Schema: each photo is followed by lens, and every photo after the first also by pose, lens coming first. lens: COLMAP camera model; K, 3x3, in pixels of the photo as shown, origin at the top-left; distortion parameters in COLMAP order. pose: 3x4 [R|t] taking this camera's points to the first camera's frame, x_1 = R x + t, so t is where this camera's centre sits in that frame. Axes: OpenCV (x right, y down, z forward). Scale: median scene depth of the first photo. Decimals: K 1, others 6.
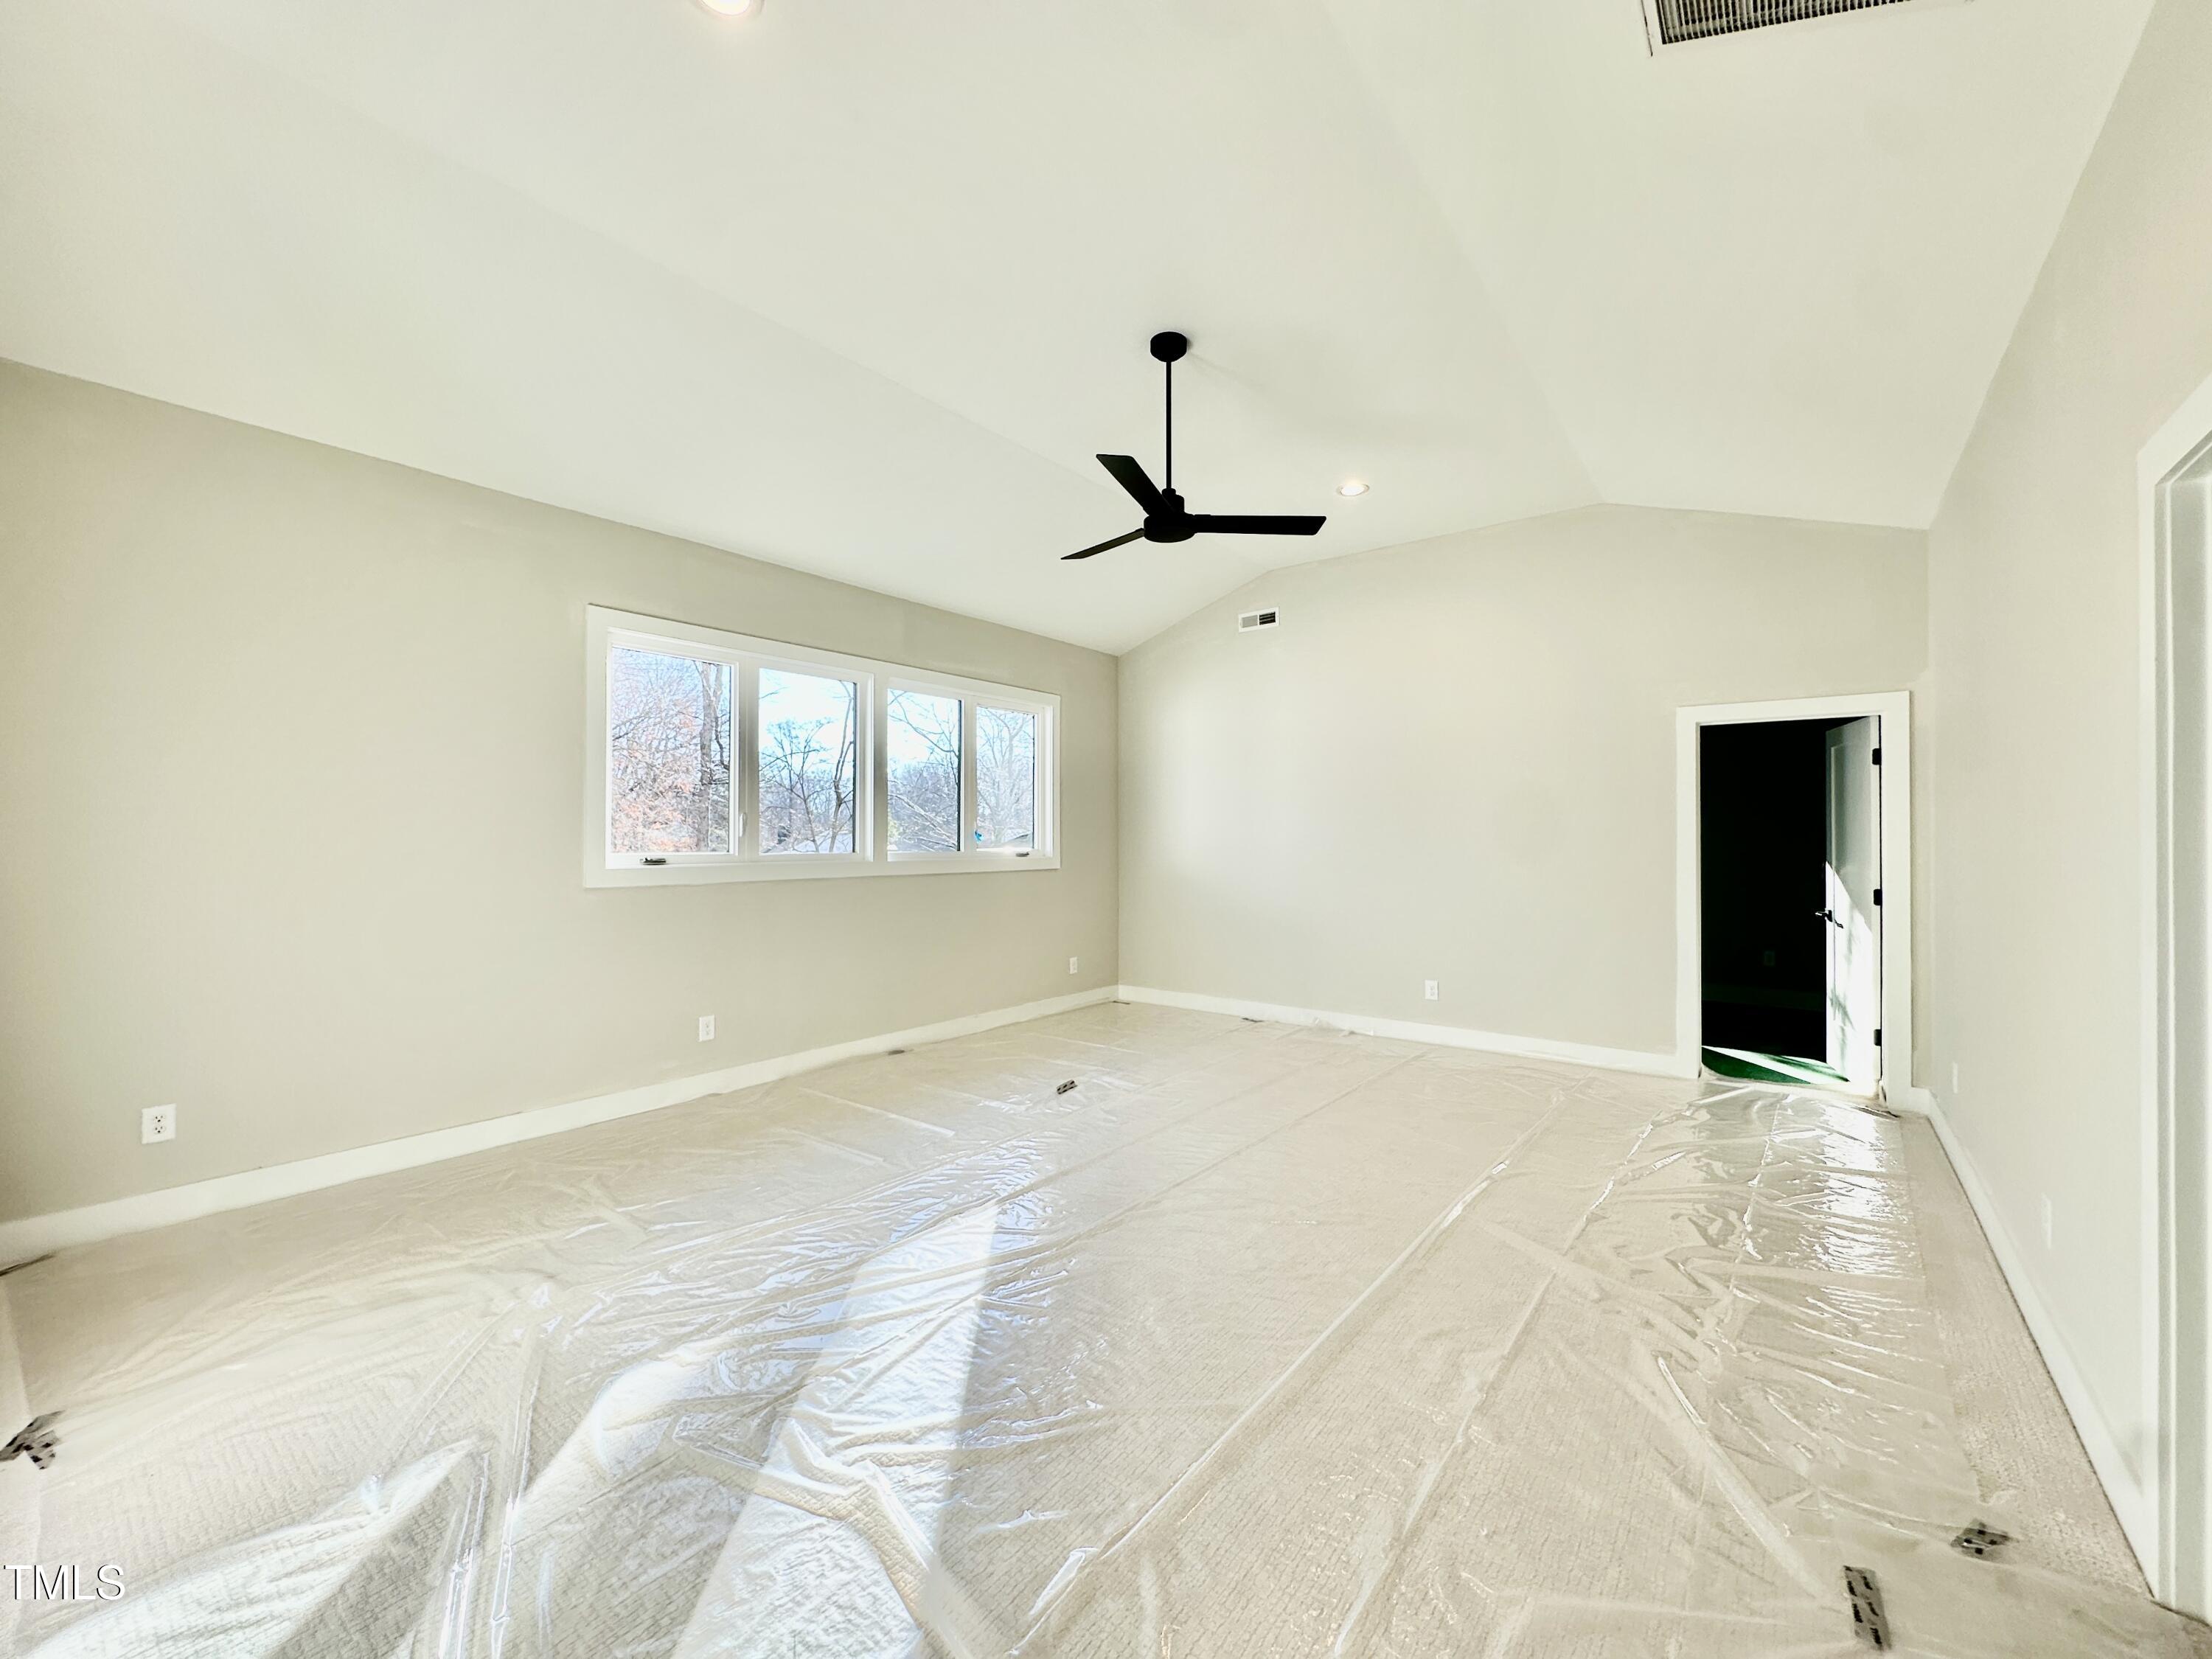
lens RADIAL K [[899.1, 0, 1102.2], [0, 899.1, 831.0], [0, 0, 1]] dist [-0.003062, -0.000183]
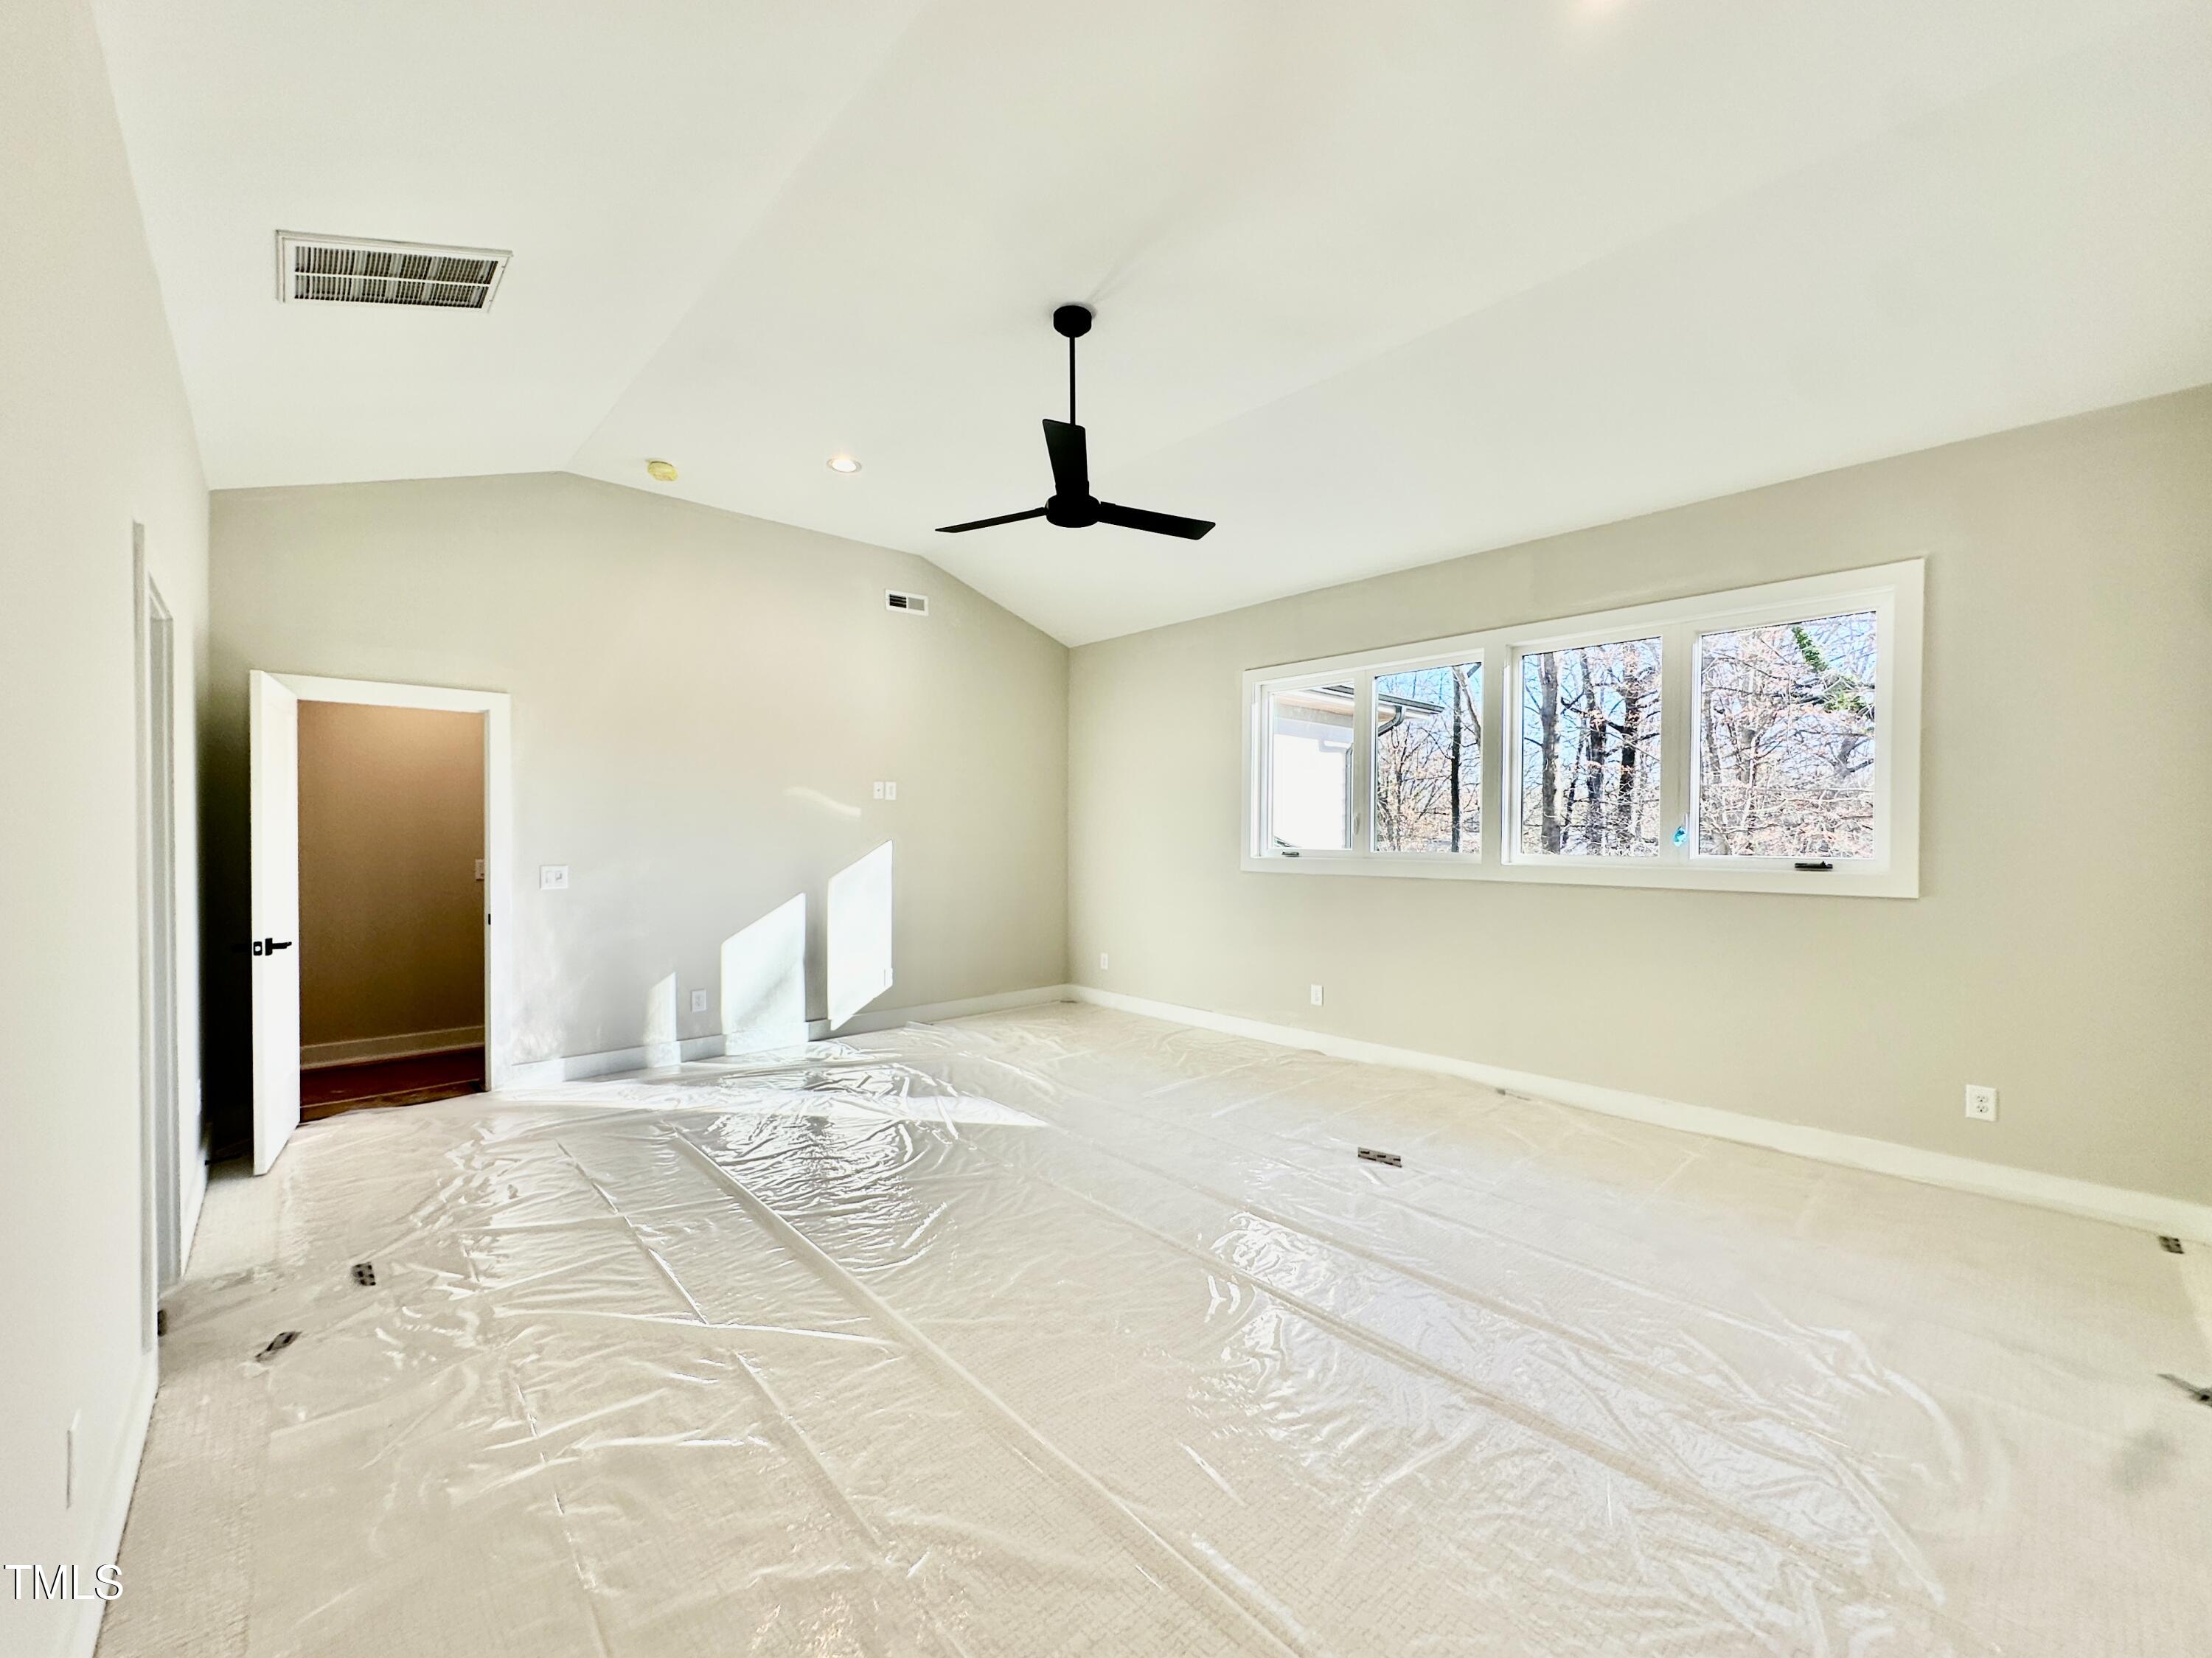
lens RADIAL K [[899.0, 0, 1102.2], [0, 899.0, 830.5], [0, 0, 1]] dist [-0.003062, -0.000183]
pose [[-0.188608, -0.000120, -0.982052, 0.679079], [0.011751, 0.999928, -0.002379, -0.001372], [0.981982, -0.011989, -0.188593, 0.808283]]
